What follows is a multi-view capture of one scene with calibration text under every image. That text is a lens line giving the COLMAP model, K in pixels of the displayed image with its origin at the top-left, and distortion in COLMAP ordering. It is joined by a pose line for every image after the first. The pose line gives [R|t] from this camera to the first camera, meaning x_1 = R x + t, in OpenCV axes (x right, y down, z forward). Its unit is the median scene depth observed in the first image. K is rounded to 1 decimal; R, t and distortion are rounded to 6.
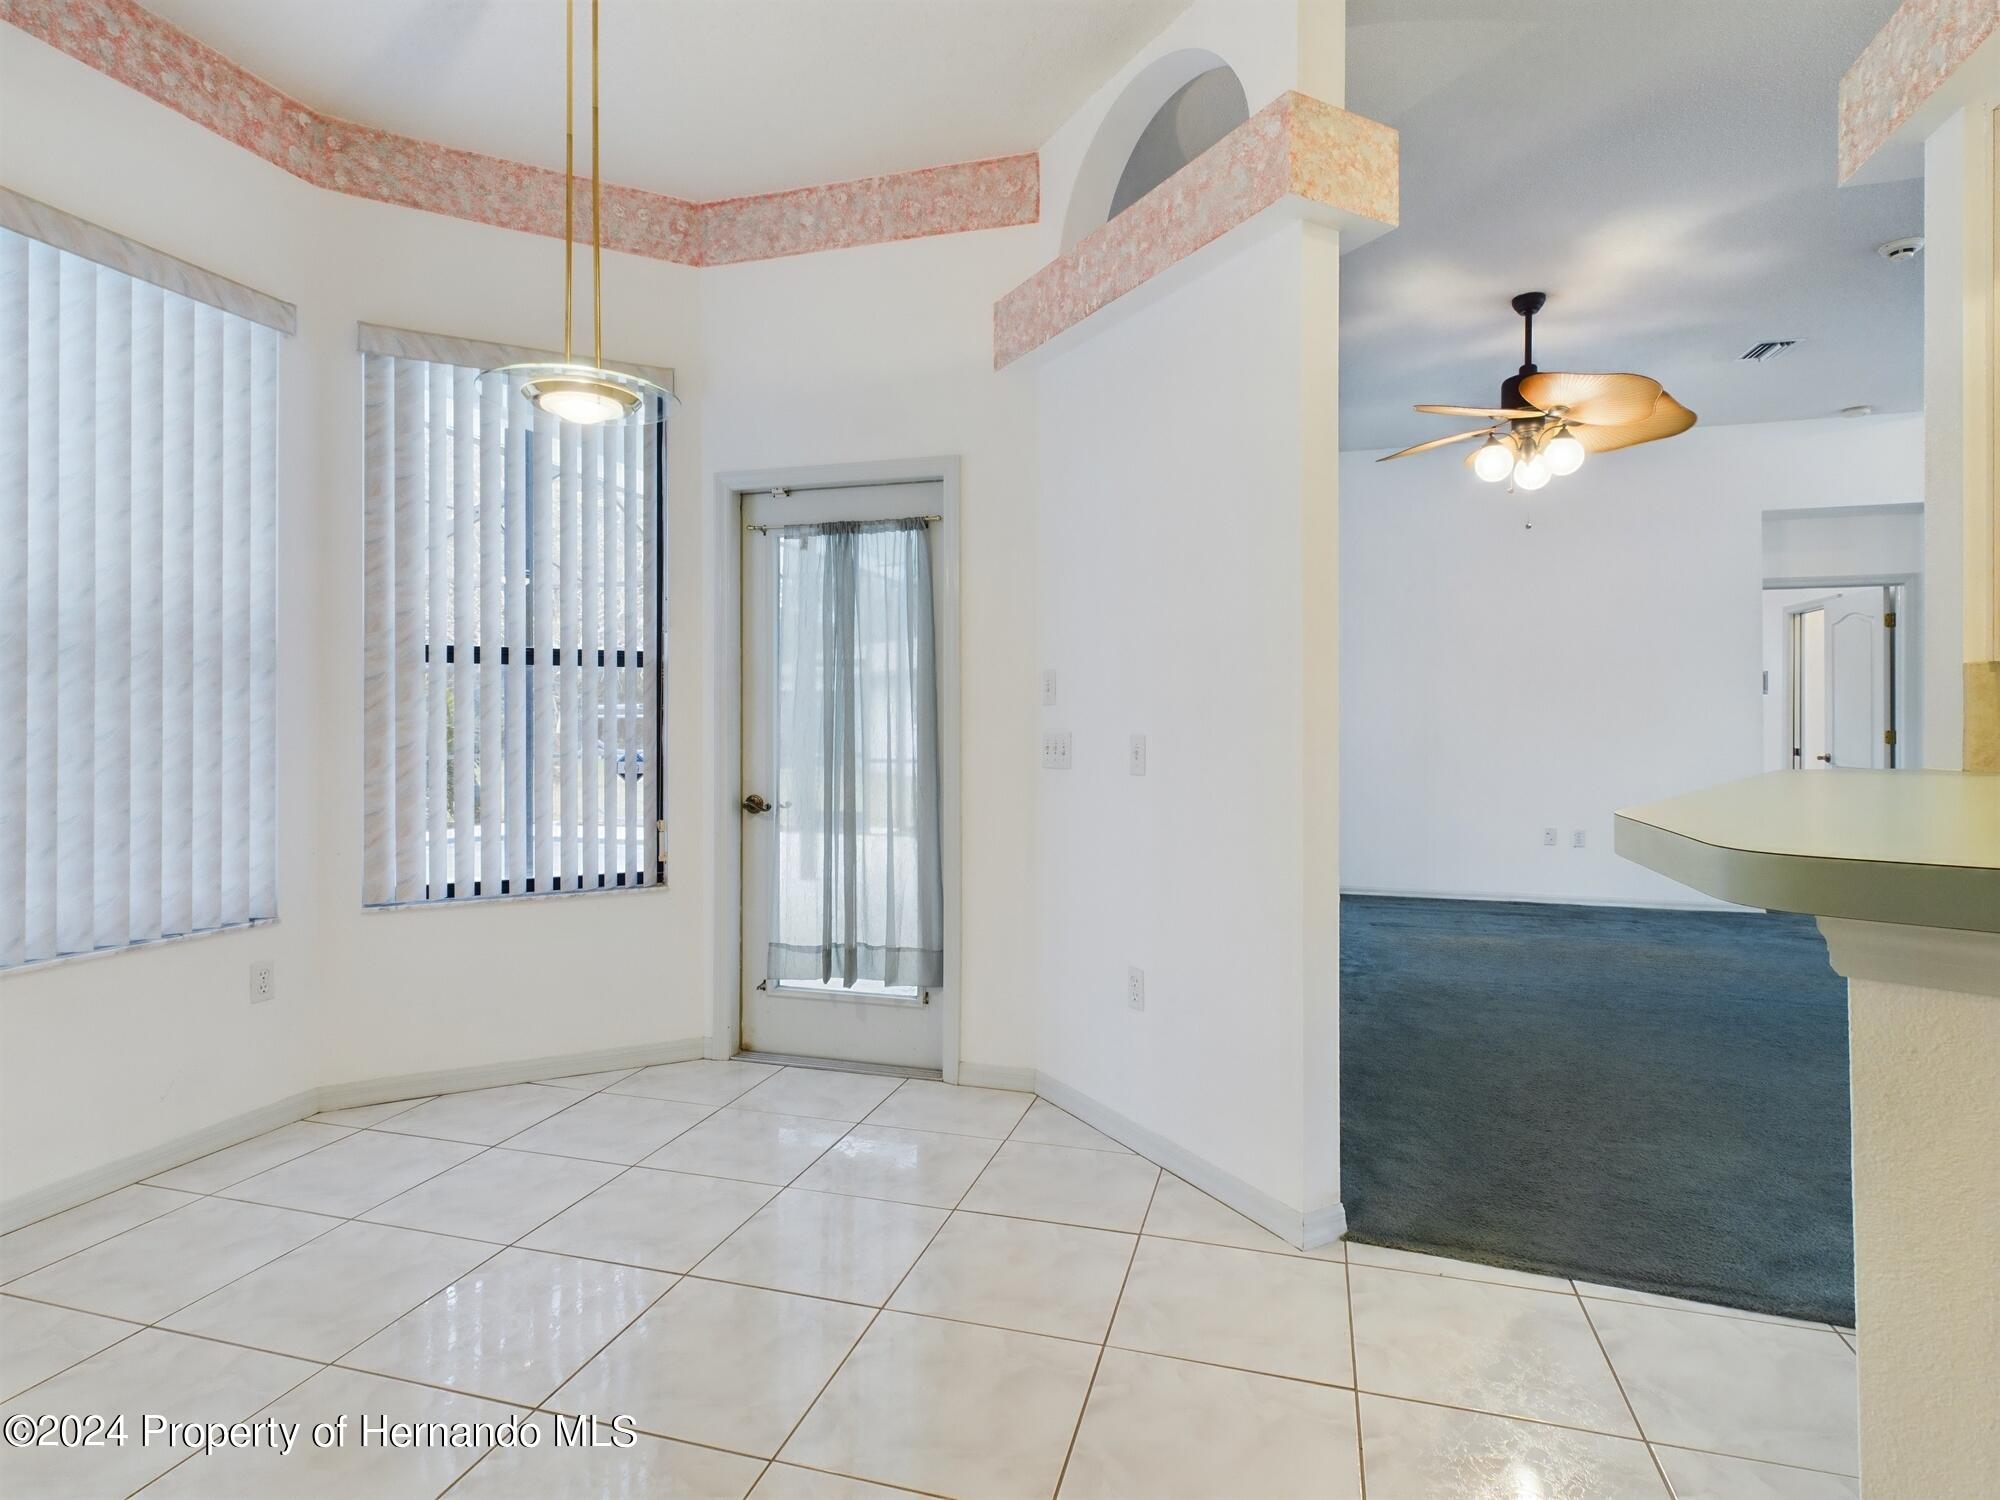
lens RADIAL K [[1041.5, 0, 996.3], [0, 1041.5, 723.6], [0, 0, 1]] dist [-0.000375, 0.000474]
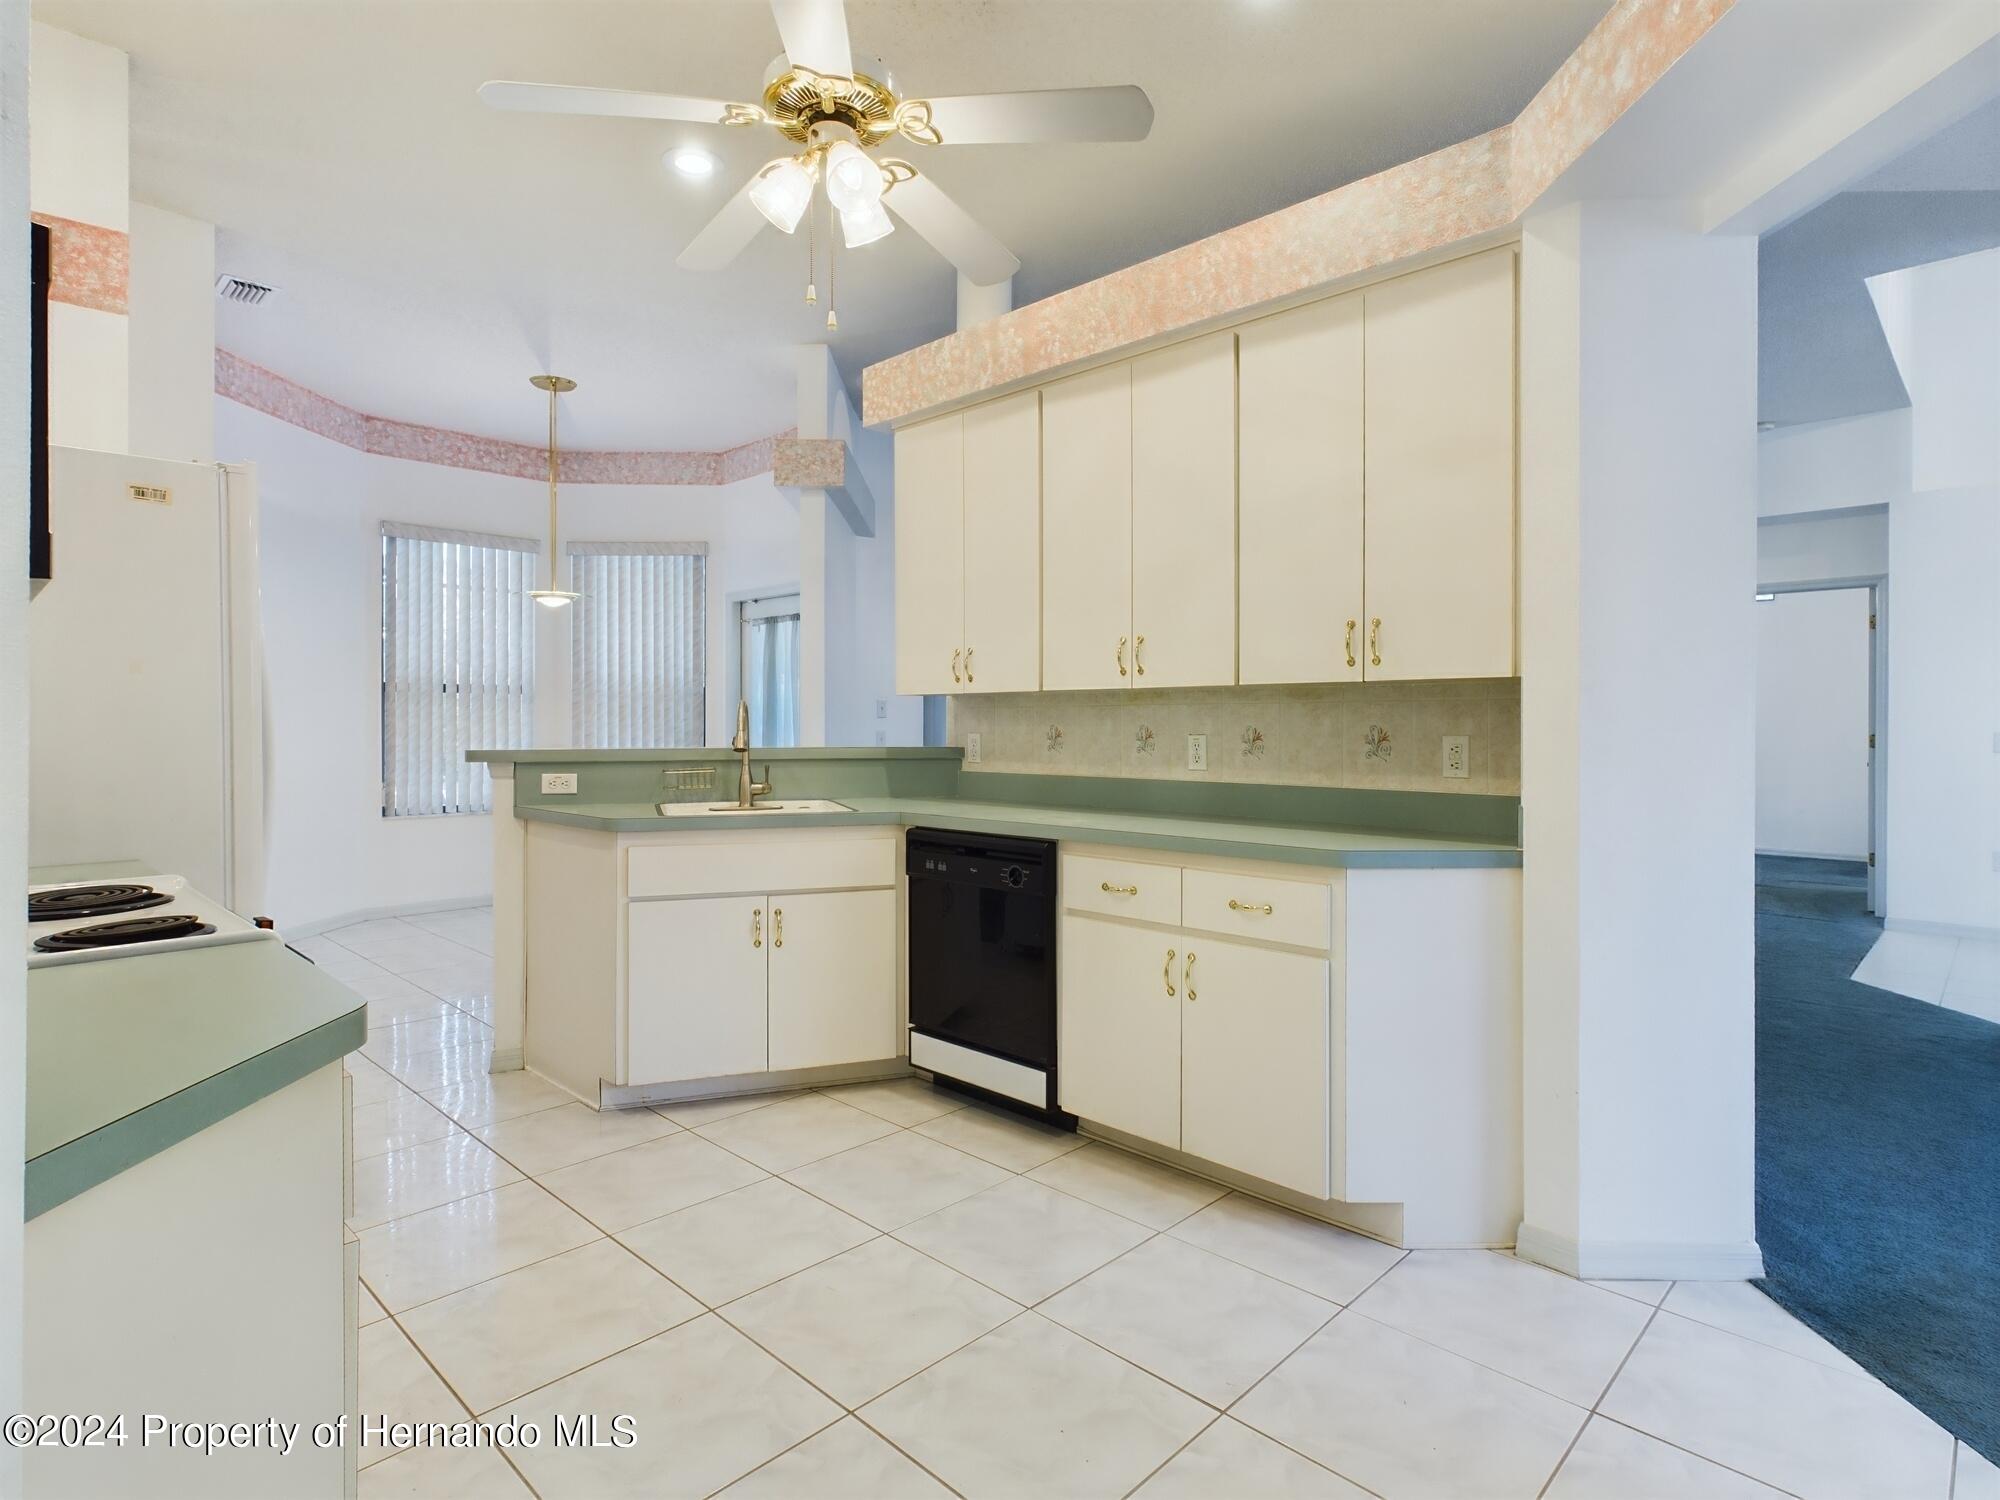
lens RADIAL K [[1041.5, 0, 996.3], [0, 1041.5, 723.6], [0, 0, 1]] dist [-0.000375, 0.000474]
pose [[0.885172, -0.000078, -0.465263, 1.157373], [-0.002330, 0.999987, -0.004601, 0.005432], [0.465258, 0.005157, 0.885160, -0.497502]]
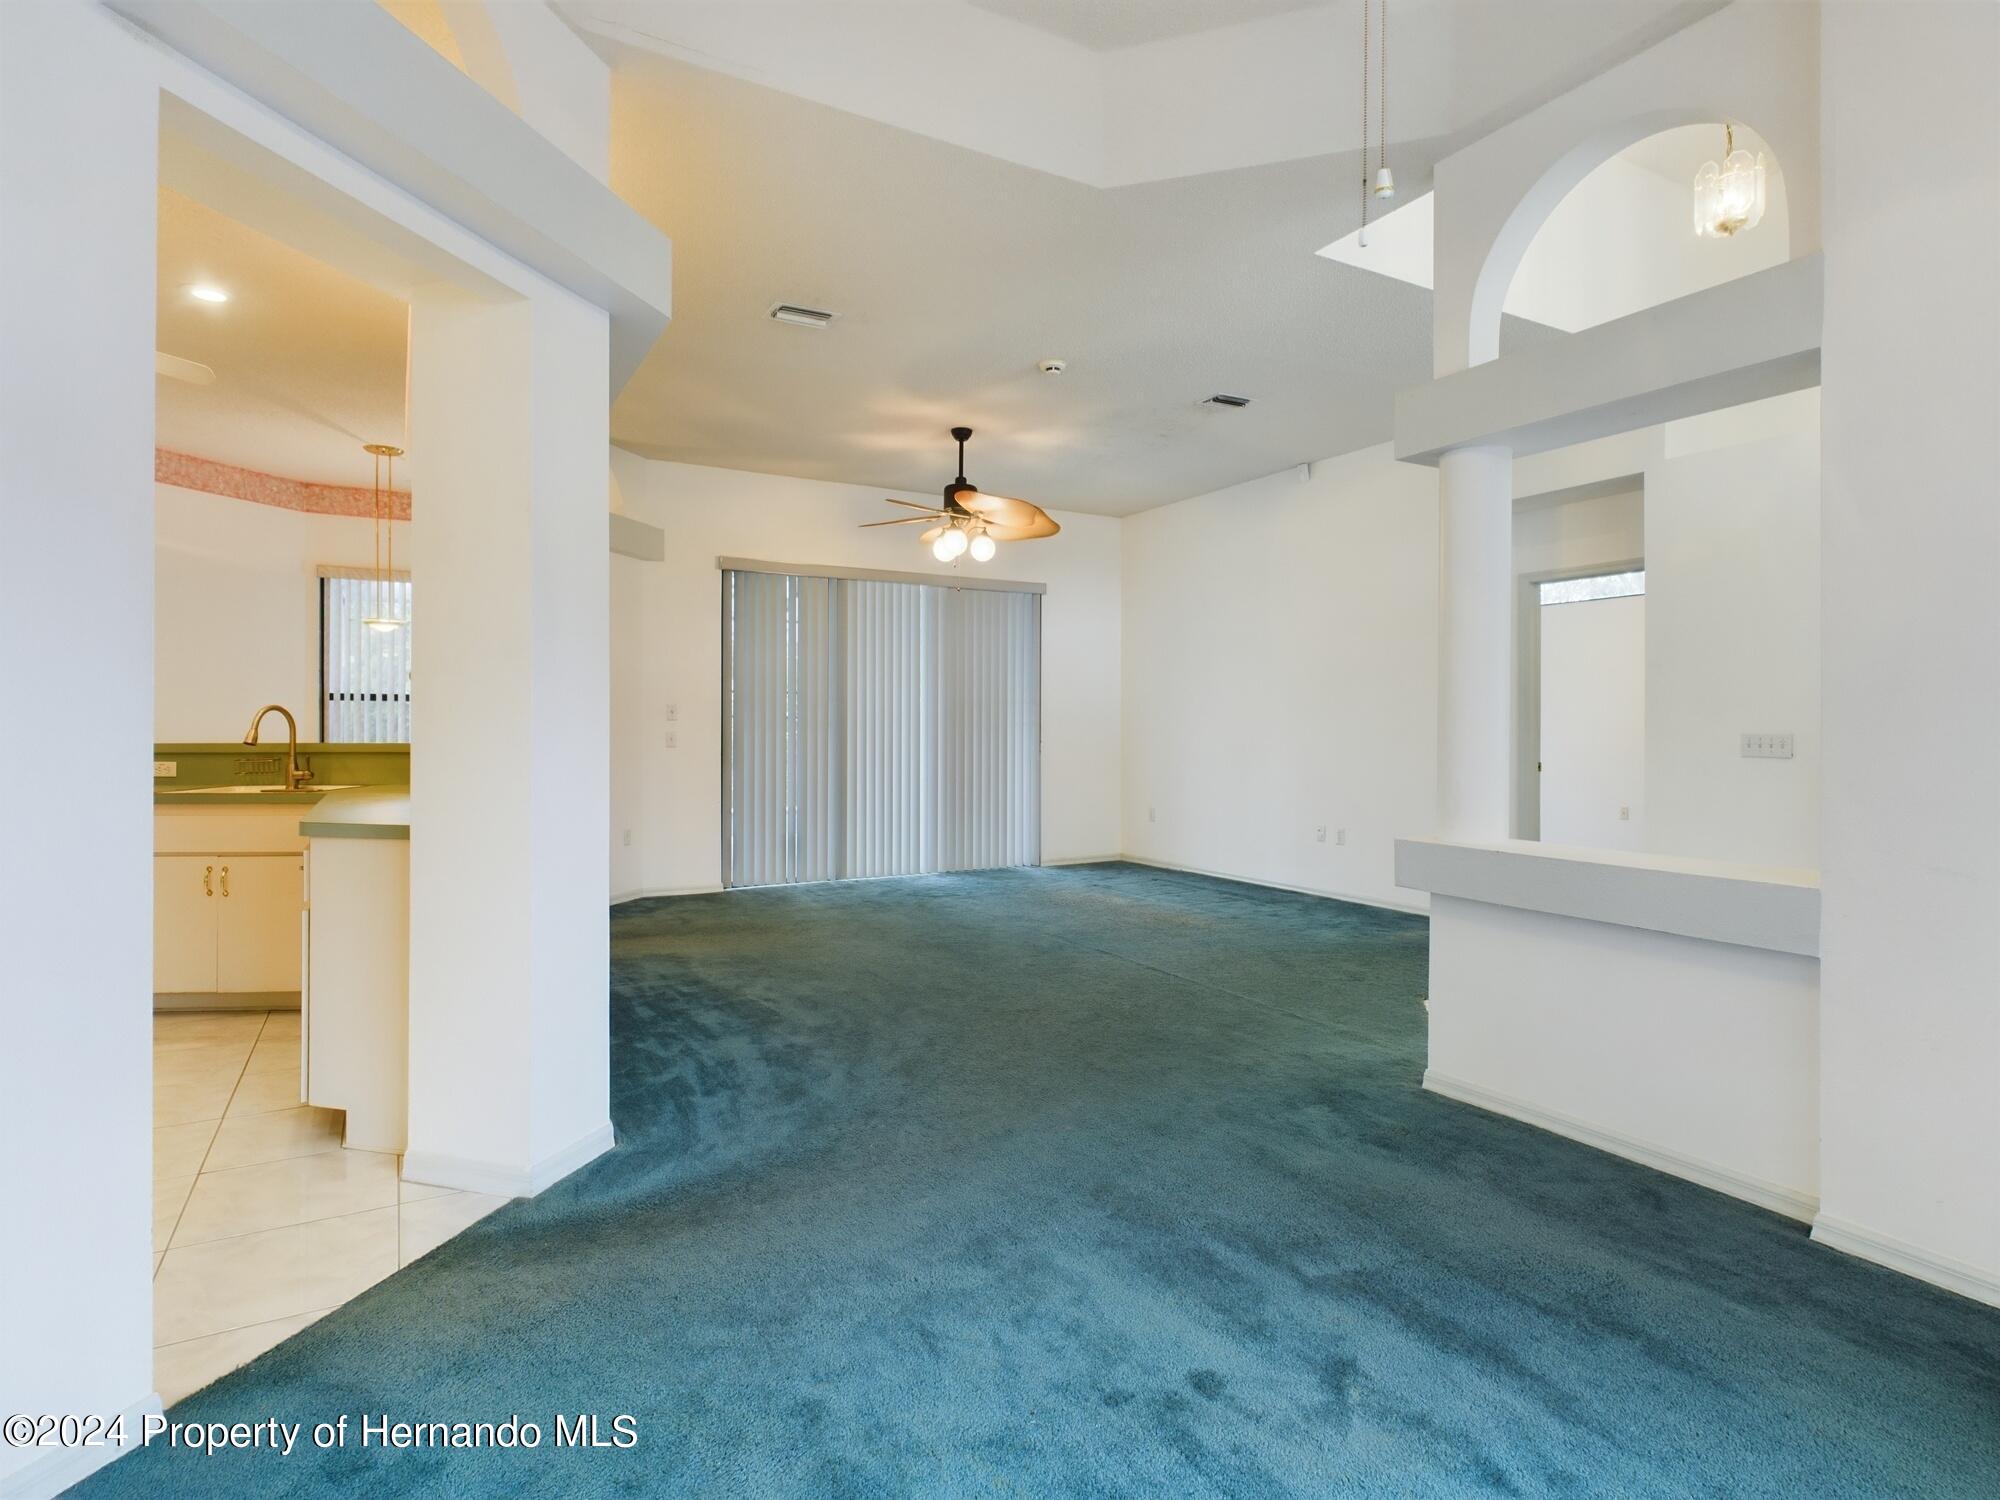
lens RADIAL K [[1041.5, 0, 996.3], [0, 1041.5, 723.6], [0, 0, 1]] dist [-0.000375, 0.000474]
pose [[0.737879, -0.003163, -0.674925, 2.041363], [-0.001899, 0.999975, -0.006762, 0.008004], [0.674930, 0.006272, 0.737855, -0.061222]]
